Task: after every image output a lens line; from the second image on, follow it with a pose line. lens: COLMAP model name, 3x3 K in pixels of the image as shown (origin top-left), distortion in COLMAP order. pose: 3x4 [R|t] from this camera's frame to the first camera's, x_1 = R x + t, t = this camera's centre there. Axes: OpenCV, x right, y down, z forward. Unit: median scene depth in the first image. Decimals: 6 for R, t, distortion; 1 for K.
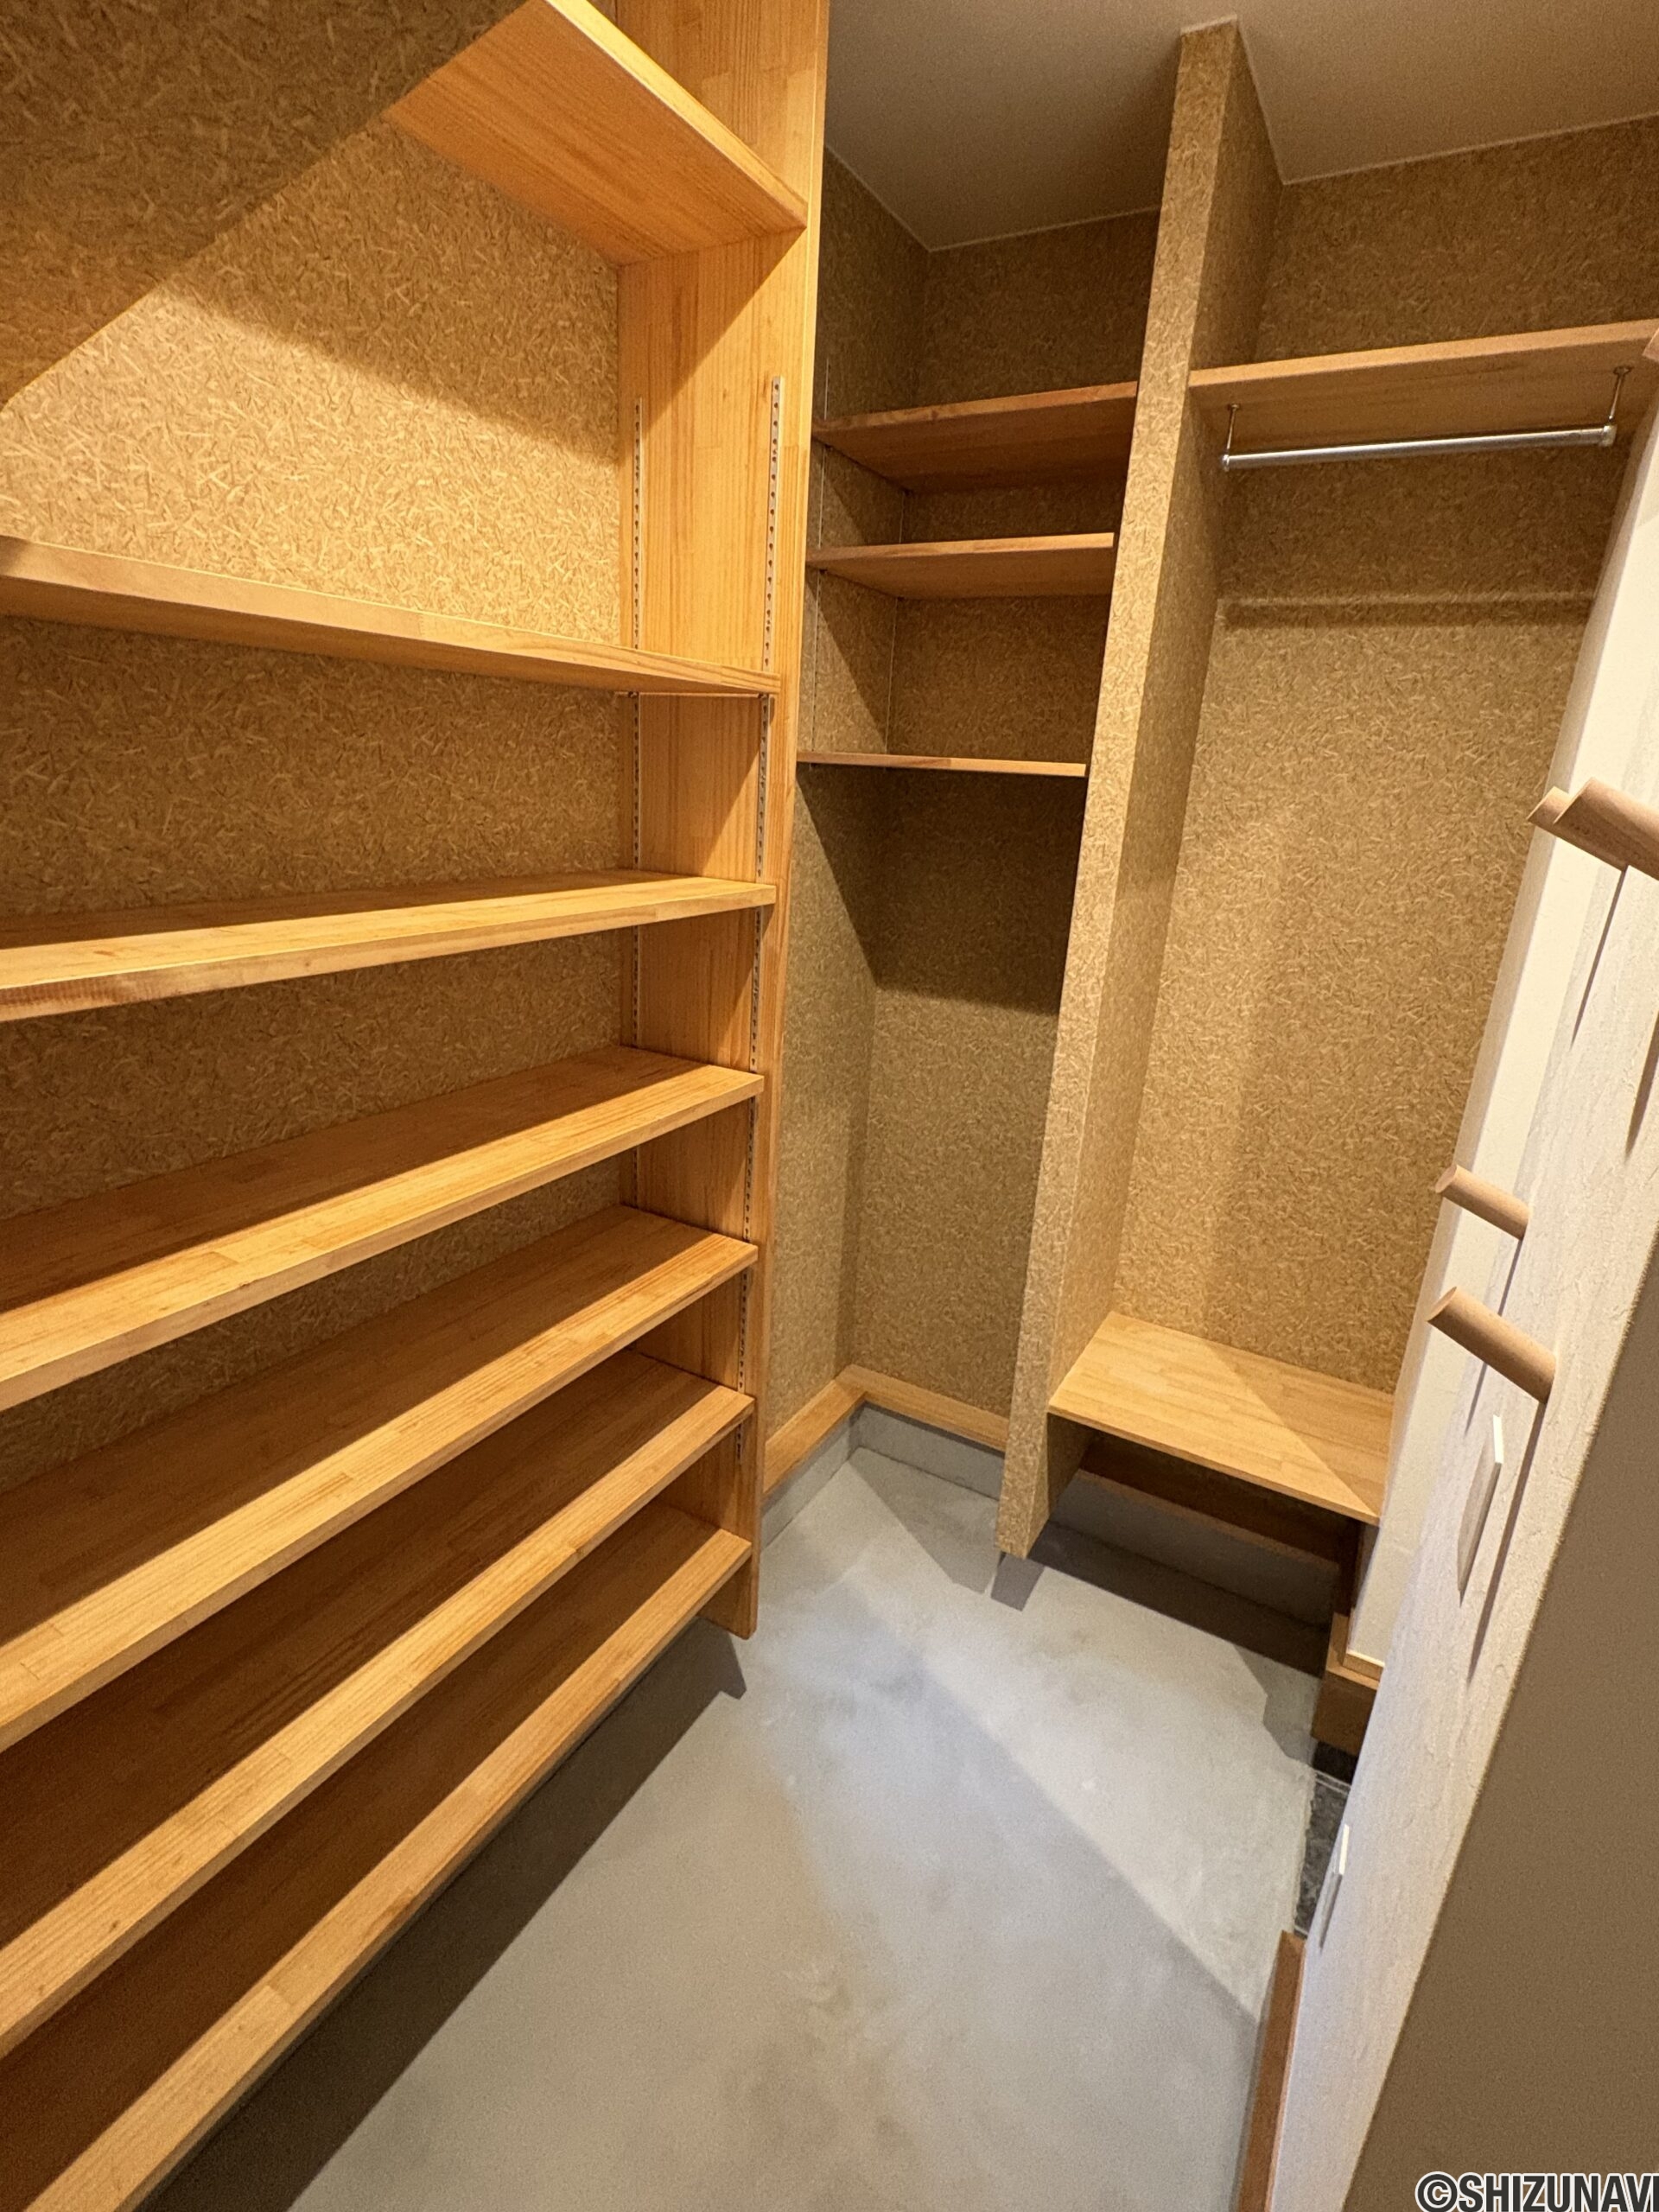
lens RADIAL K [[1059.5, 0, 828.5], [0, 1059.5, 1101.7], [0, 0, 1]] dist [0.001668, -0.000972]
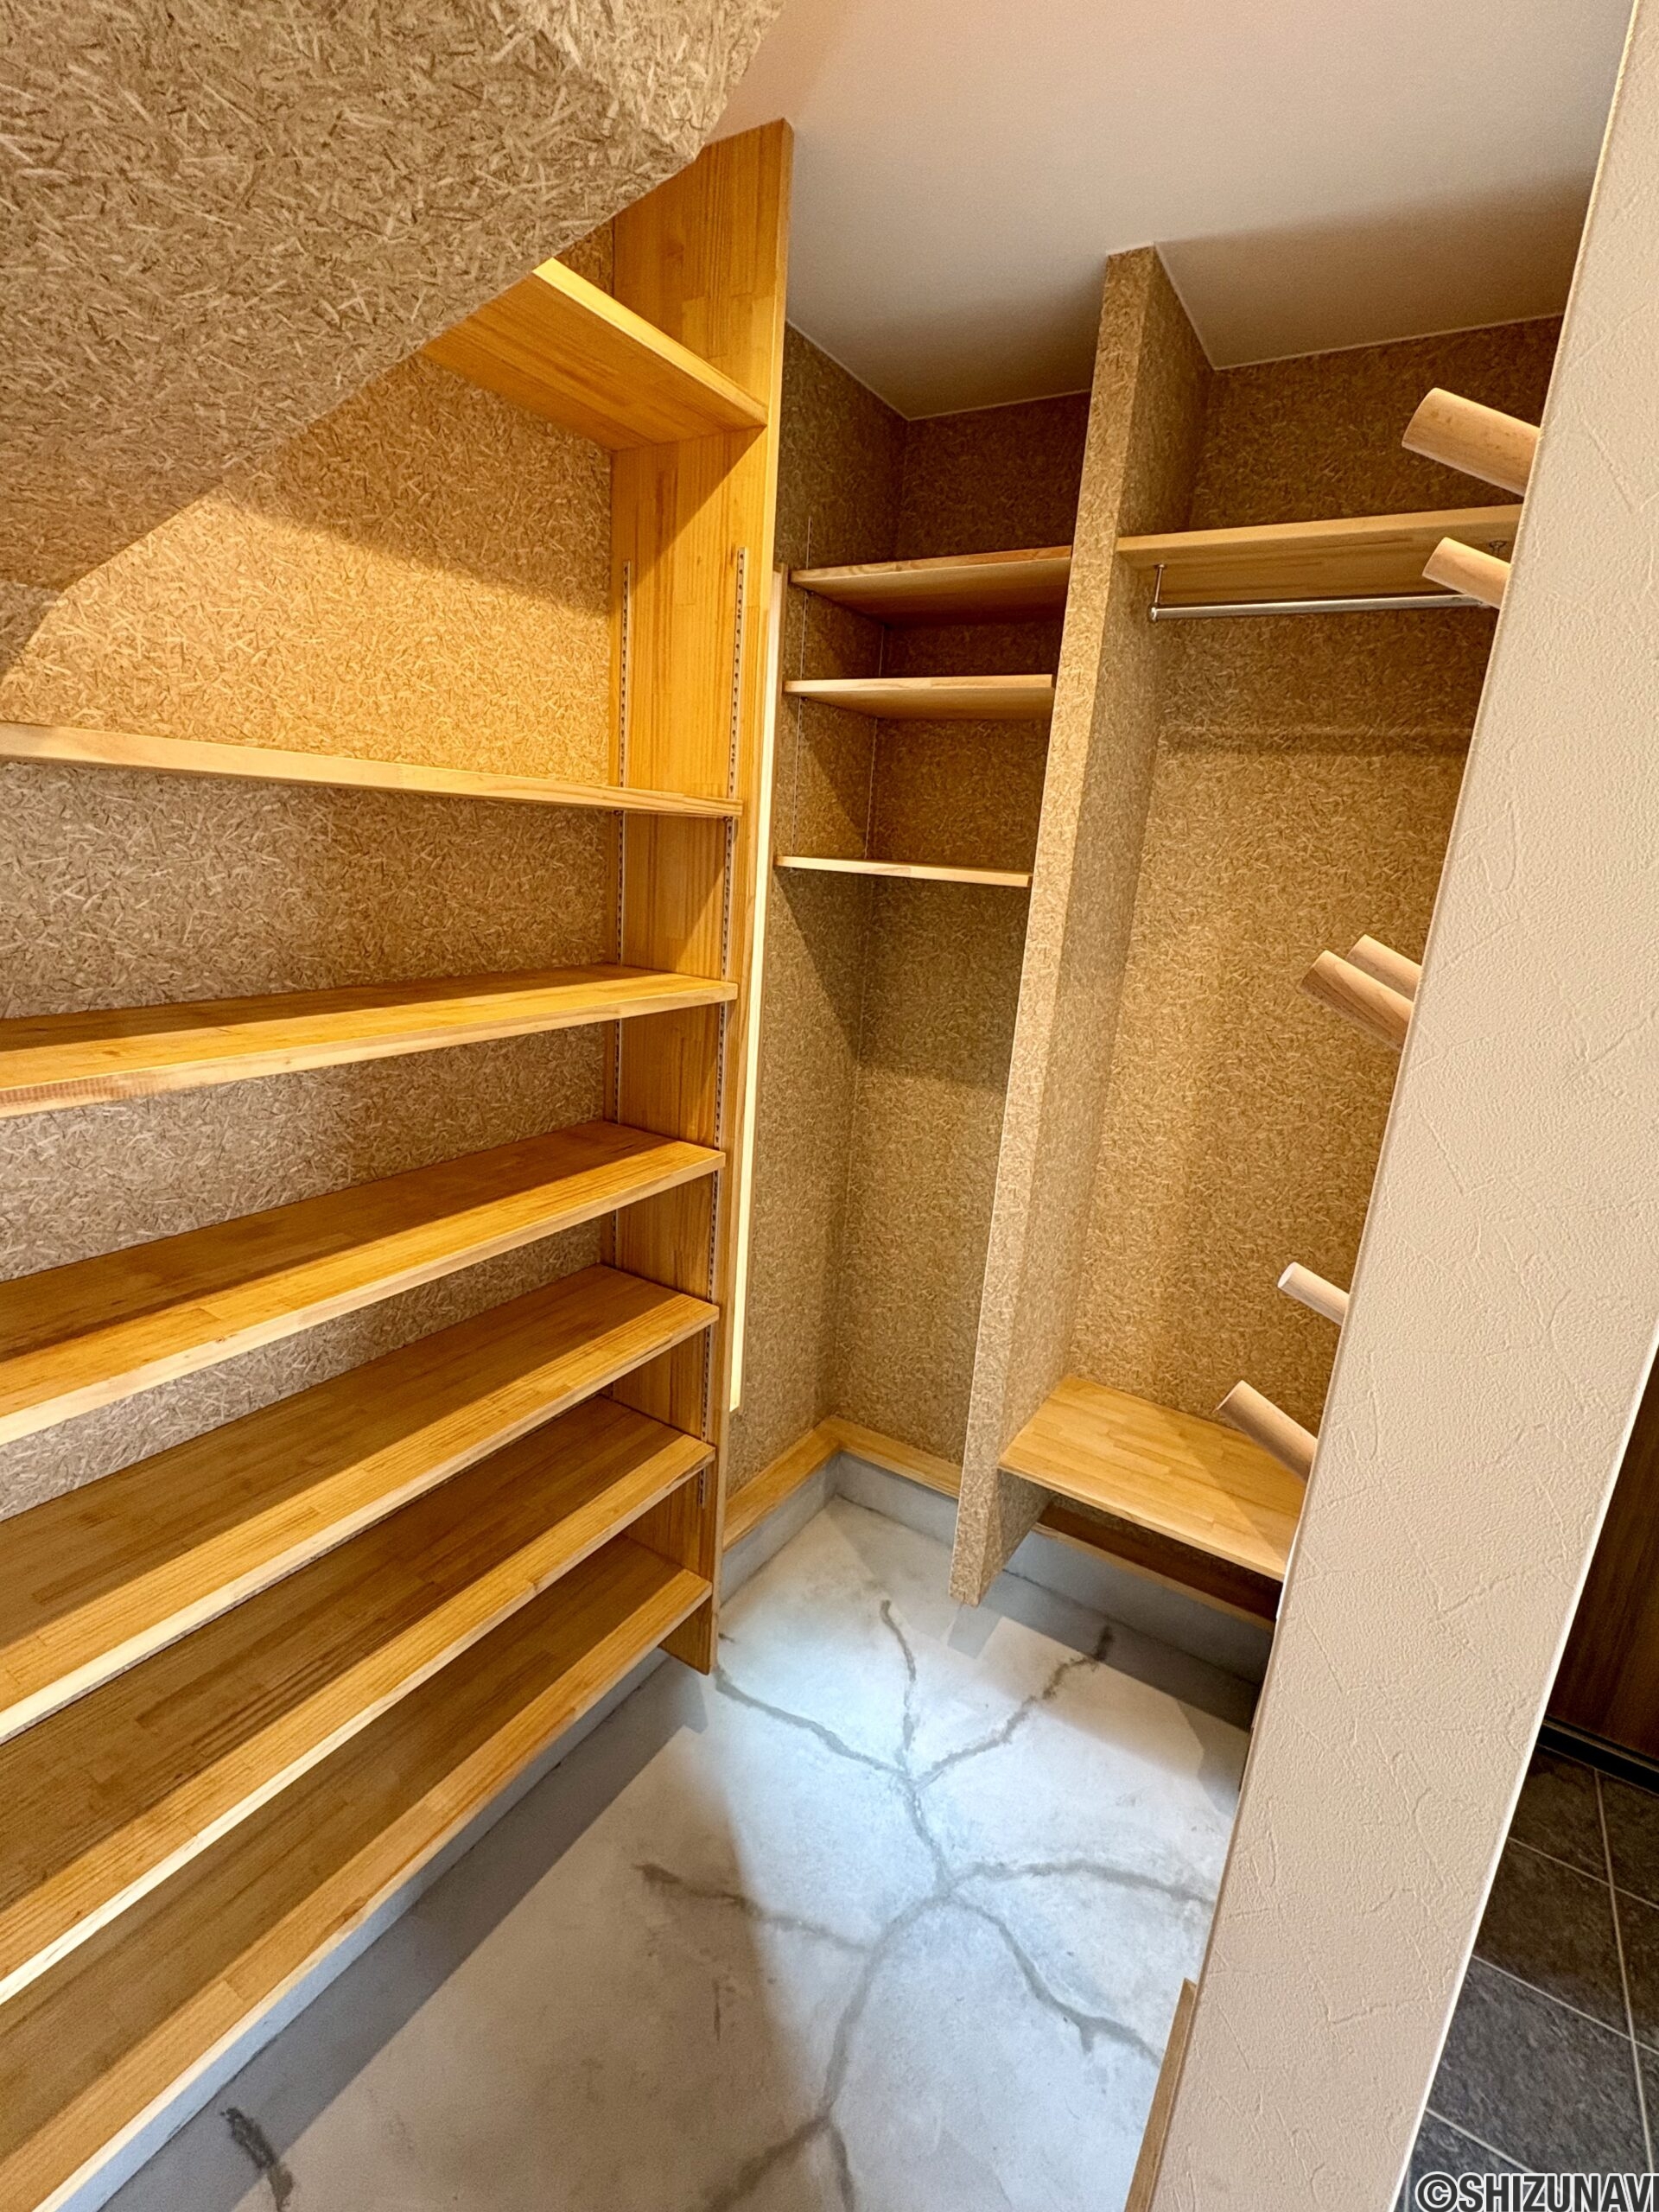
lens RADIAL K [[1005.4, 0, 829.5], [0, 1005.4, 1106.0], [0, 0, 1]] dist [0.000715, 0.000476]
pose [[0.999304, 0.022319, -0.029896, 0.087061], [-0.023754, 0.998540, -0.048521, -0.027633], [0.028769, 0.049197, 0.998375, -0.052583]]
